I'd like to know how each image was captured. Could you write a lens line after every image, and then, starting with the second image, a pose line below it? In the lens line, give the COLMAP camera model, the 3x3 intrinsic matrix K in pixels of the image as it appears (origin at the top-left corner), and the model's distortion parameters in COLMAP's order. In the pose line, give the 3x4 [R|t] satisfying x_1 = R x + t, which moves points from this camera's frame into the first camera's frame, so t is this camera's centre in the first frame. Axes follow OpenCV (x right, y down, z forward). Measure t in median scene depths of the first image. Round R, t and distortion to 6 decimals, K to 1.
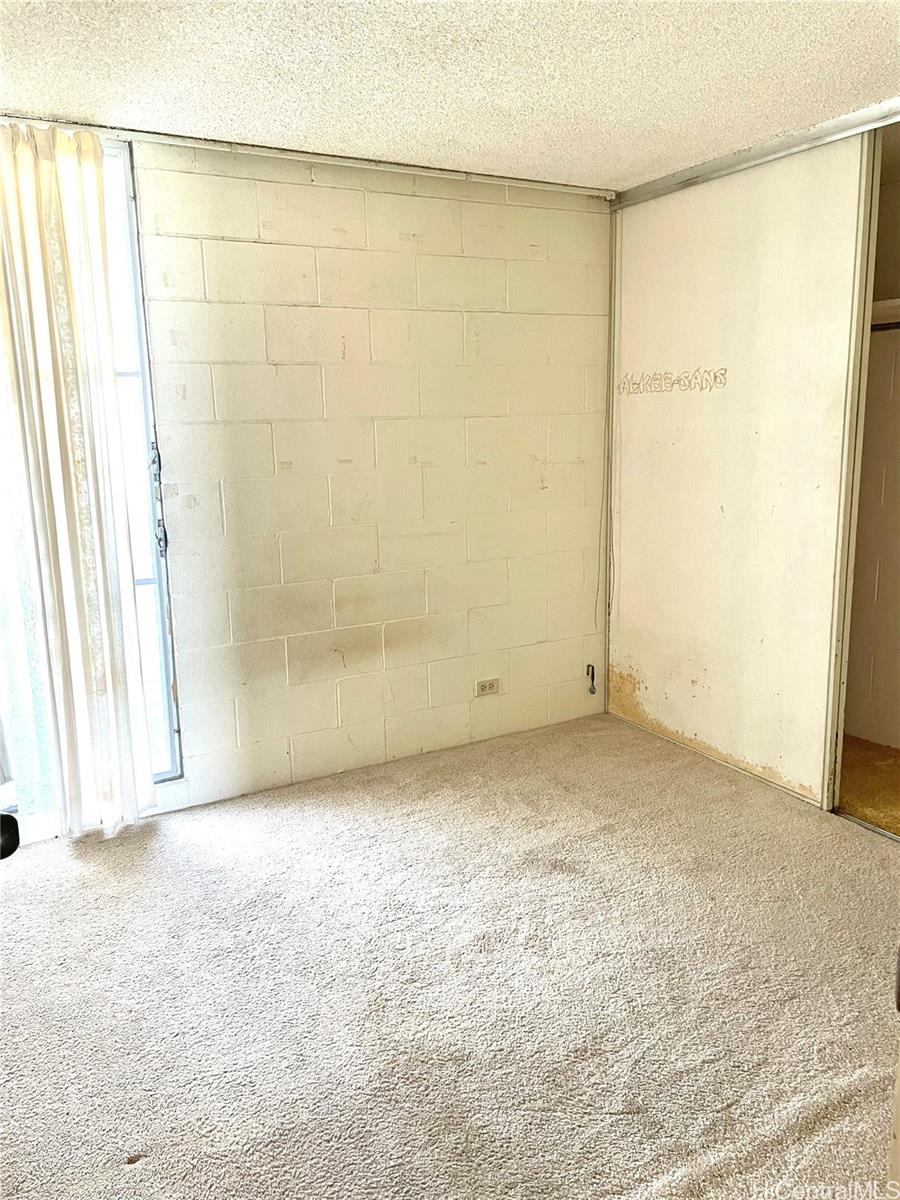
lens RADIAL K [[882.8, 0, 456.2], [0, 882.8, 601.5], [0, 0, 1]] dist [0.073641, -0.101709]
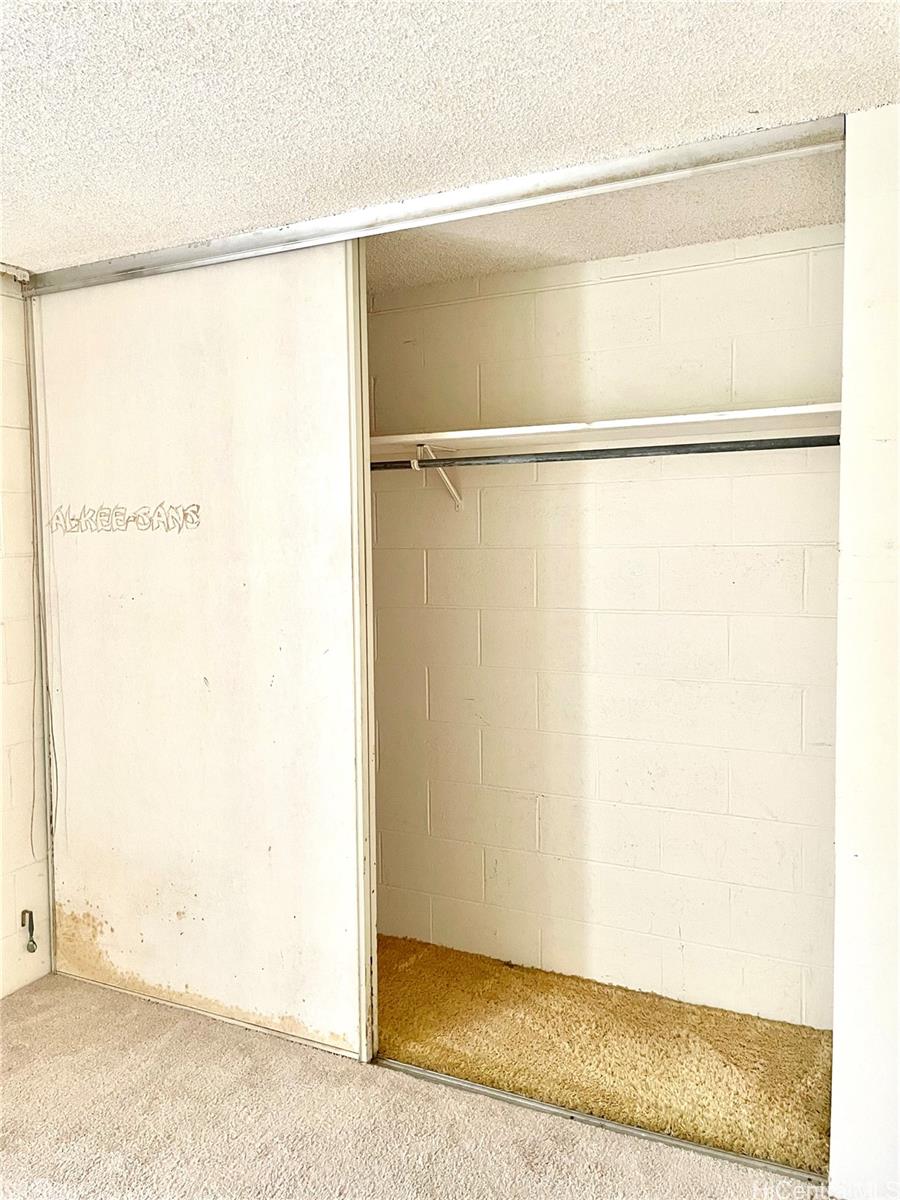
lens RADIAL K [[882.8, 0, 425.9], [0, 882.8, 595.0], [0, 0, 1]] dist [0.073641, -0.101709]
pose [[0.828487, -0.021424, 0.559598, 0.027208], [0.107430, 0.986789, -0.121272, -0.061647], [-0.549607, 0.160591, 0.819843, 0.241249]]
